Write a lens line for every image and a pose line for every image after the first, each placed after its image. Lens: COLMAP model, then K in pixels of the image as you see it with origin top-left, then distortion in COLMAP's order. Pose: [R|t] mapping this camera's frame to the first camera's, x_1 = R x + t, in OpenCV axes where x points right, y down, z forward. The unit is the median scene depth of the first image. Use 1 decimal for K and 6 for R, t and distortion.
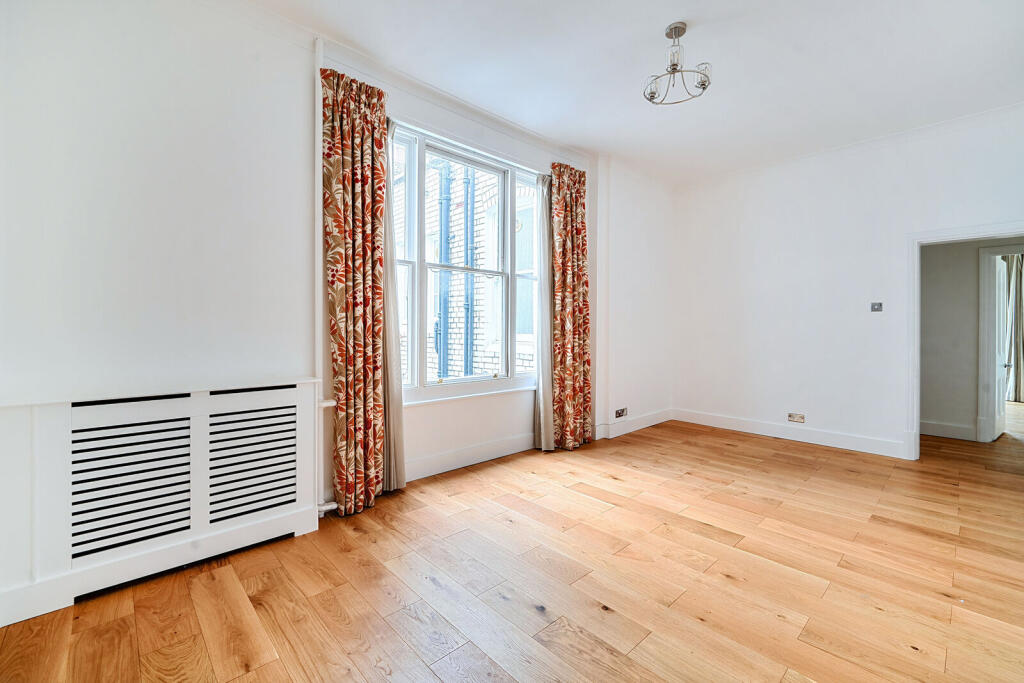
lens RADIAL K [[426.3, 0, 512.7], [0, 426.3, 336.1], [0, 0, 1]] dist [-0.011896, -0.000113]
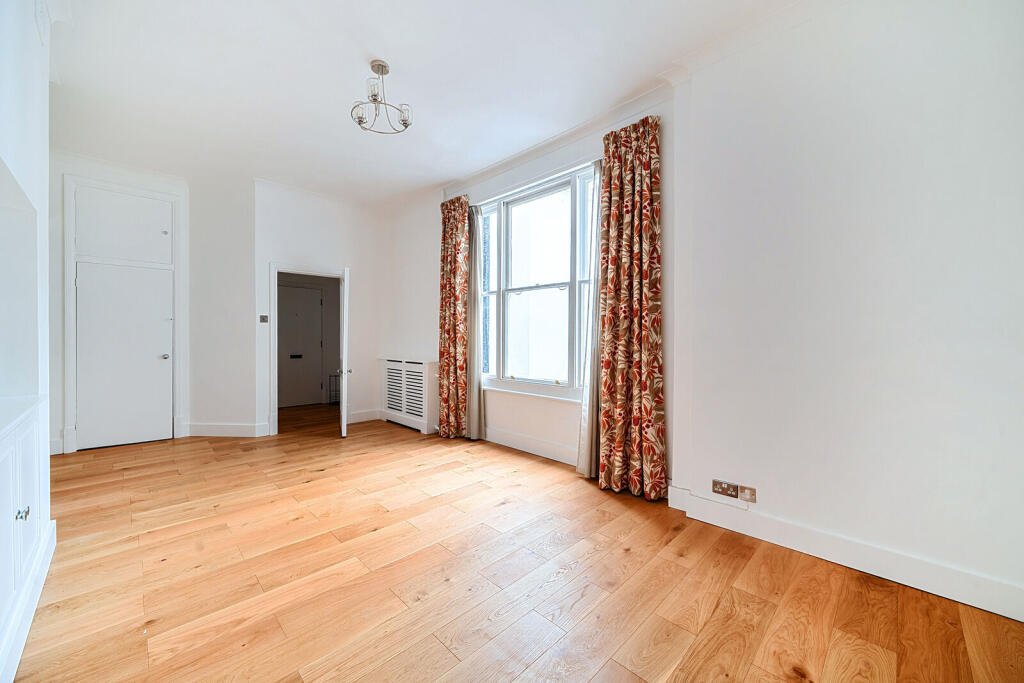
lens RADIAL K [[396.8, 0, 507.0], [0, 396.8, 339.8], [0, 0, 1]] dist [0.000092, 0.000105]
pose [[0.019863, 0.008606, -0.999766, 1.093256], [-0.017396, 0.999815, 0.008261, -0.019741], [0.999651, 0.017228, 0.020009, 0.996437]]
